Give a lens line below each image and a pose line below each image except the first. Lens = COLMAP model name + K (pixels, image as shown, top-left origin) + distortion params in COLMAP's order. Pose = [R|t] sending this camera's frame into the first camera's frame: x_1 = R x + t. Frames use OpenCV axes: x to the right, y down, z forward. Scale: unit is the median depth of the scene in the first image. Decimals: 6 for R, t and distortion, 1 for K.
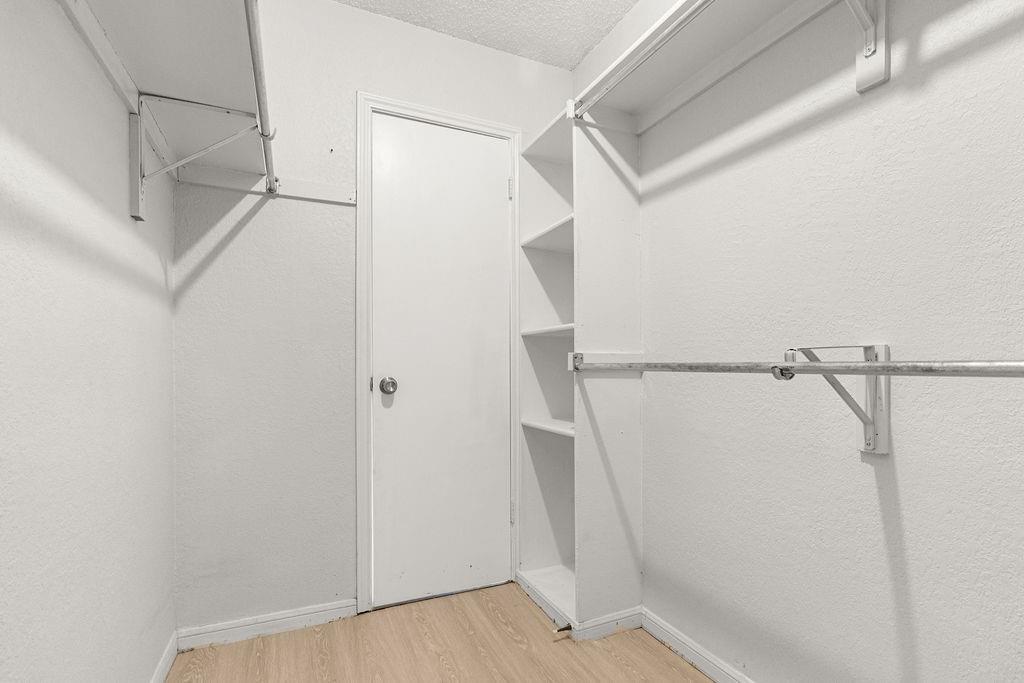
lens RADIAL K [[479.1, 0, 513.6], [0, 479.1, 353.5], [0, 0, 1]] dist [-0.002116, -0.000547]
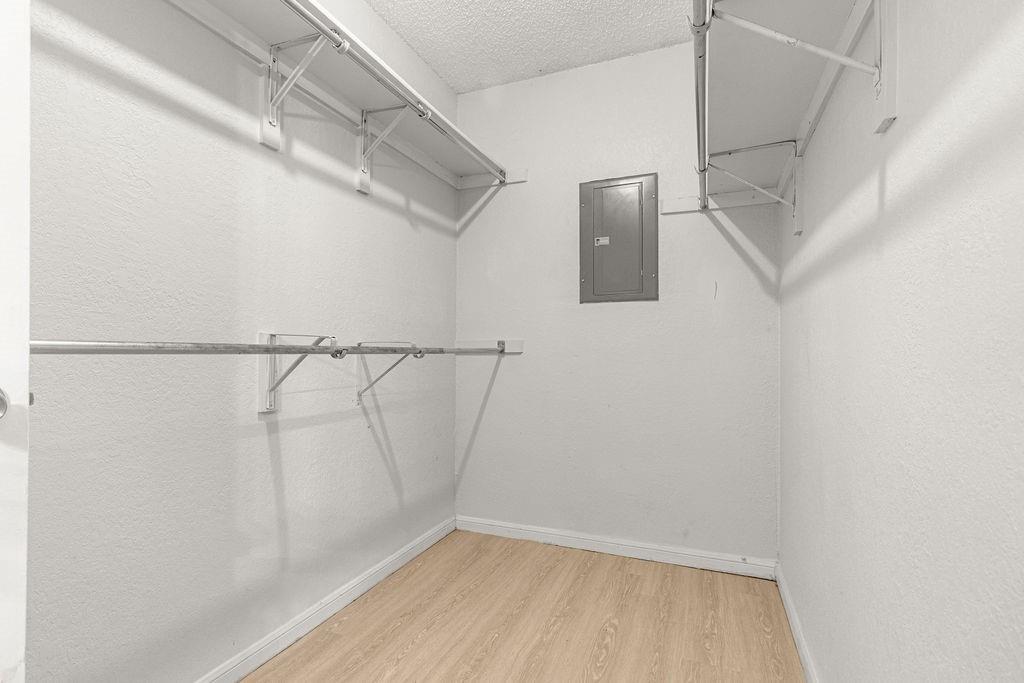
lens RADIAL K [[479.1, 0, 513.6], [0, 479.1, 353.5], [0, 0, 1]] dist [-0.002116, -0.000547]
pose [[-0.685312, -0.015730, 0.728079, -0.771541], [-0.031539, 0.999470, -0.008093, 0.032106], [-0.727566, -0.028509, -0.685445, 1.440221]]
